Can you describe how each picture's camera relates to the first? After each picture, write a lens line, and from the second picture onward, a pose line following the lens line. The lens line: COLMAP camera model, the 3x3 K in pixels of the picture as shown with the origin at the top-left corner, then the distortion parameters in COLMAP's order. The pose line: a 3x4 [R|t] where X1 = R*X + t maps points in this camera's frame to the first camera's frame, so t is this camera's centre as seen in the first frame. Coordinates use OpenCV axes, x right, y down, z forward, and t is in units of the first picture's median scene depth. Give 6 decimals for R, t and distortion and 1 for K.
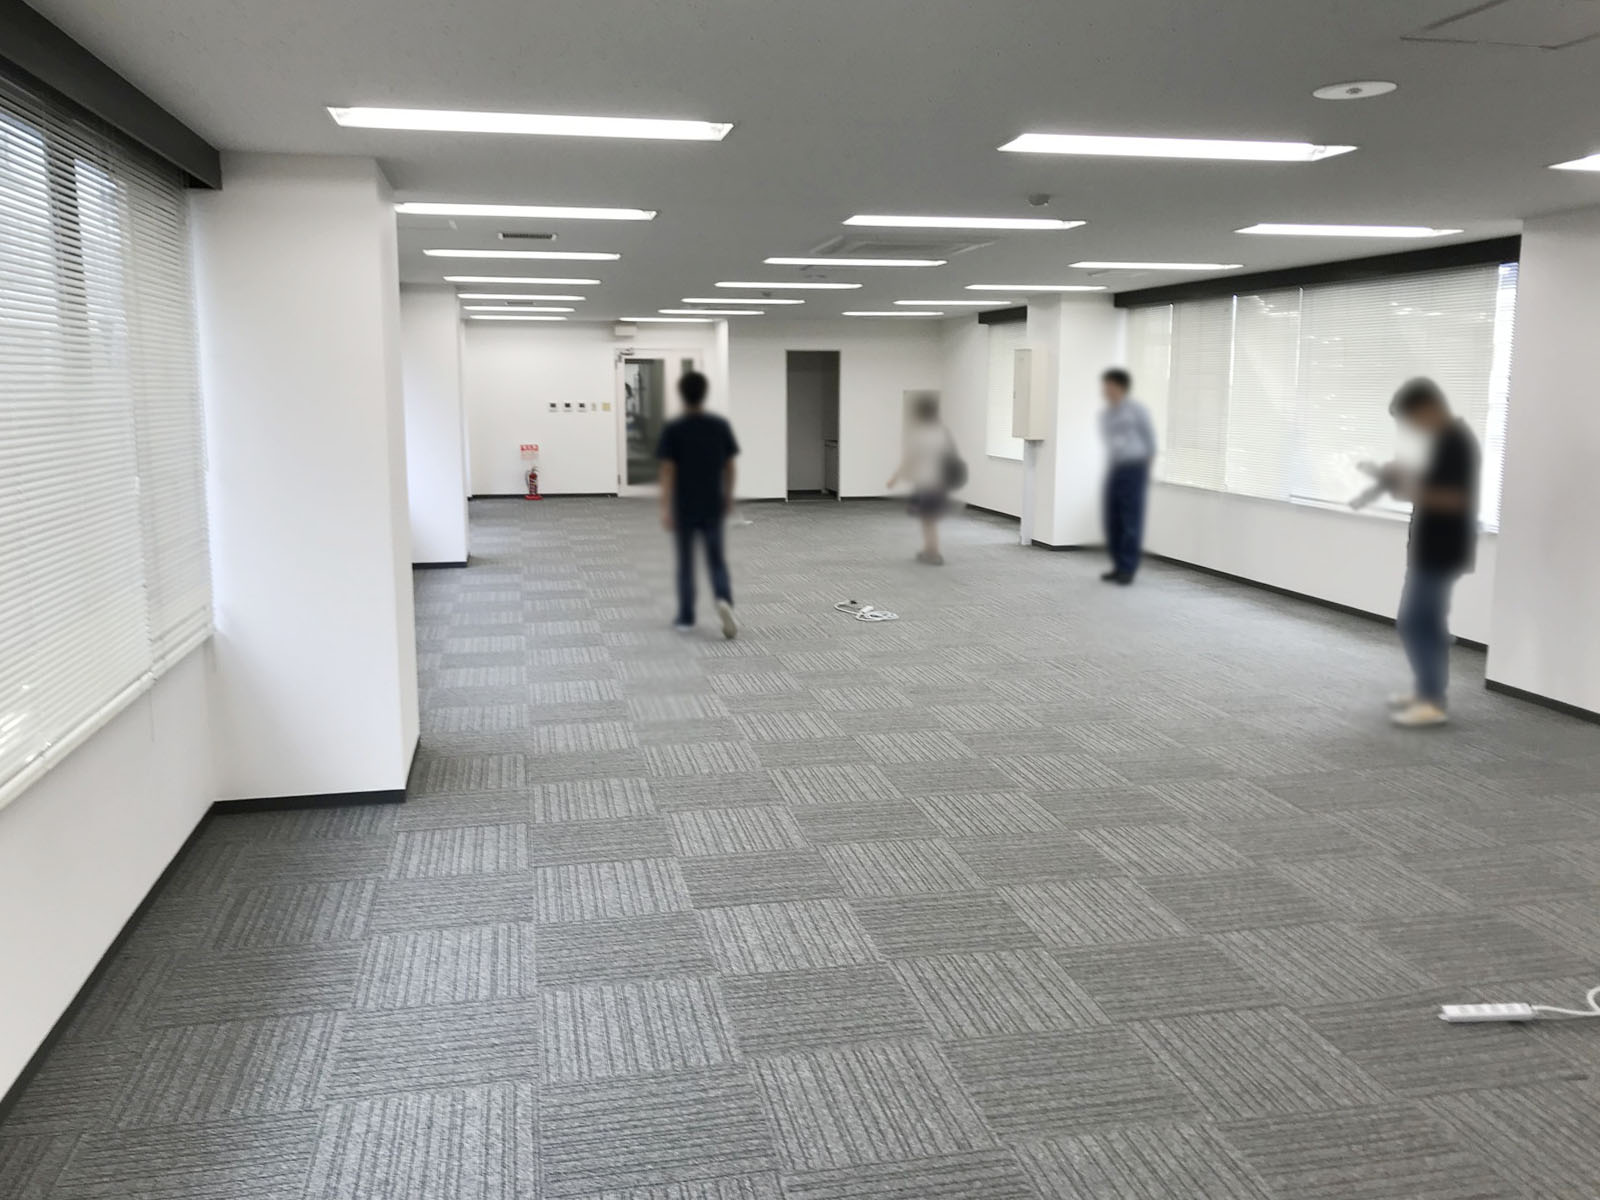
lens RADIAL K [[1353.8, 0, 786.2], [0, 1353.8, 588.9], [0, 0, 1]] dist [-0.015581, 0.026069]
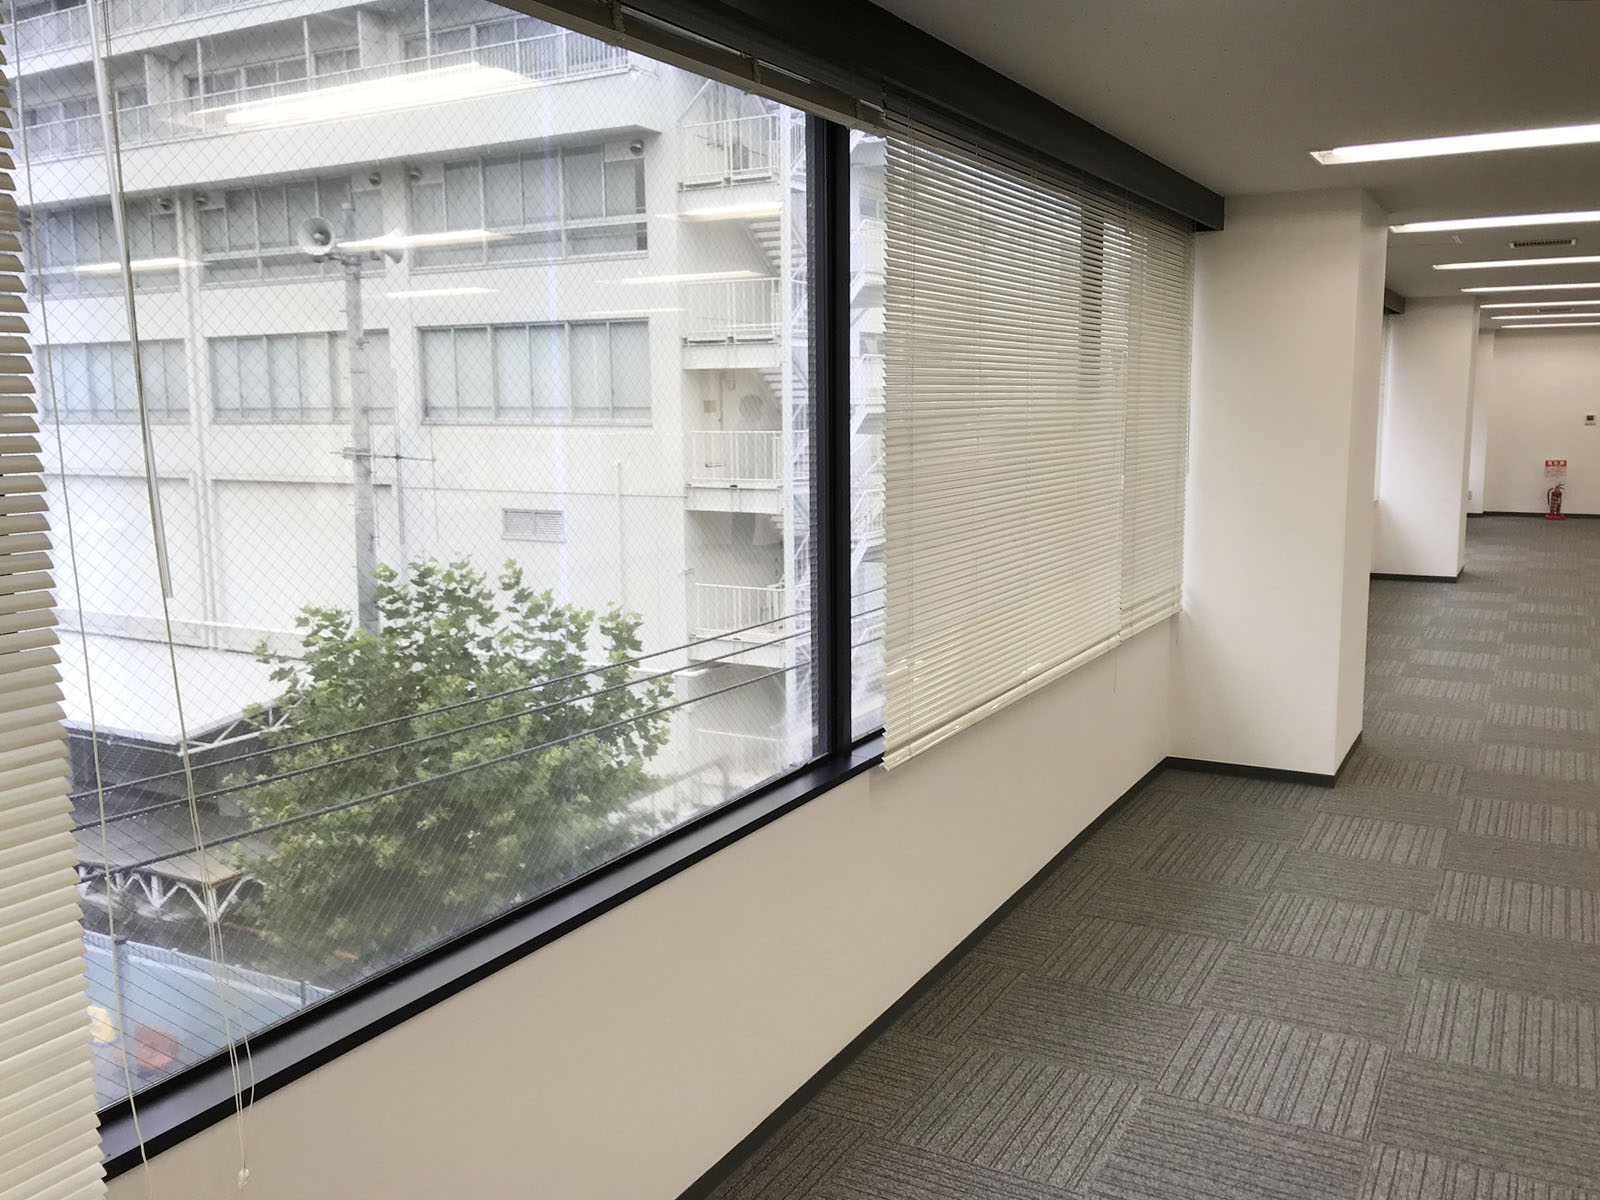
lens RADIAL K [[1353.8, 0, 808.2], [0, 1353.8, 602.8], [0, 0, 1]] dist [-0.015581, 0.026069]
pose [[0.751190, 0.094303, -0.653315, 0.102343], [-0.093304, 0.994974, 0.036338, 0.013003], [0.653458, 0.033660, 0.756214, -0.097348]]
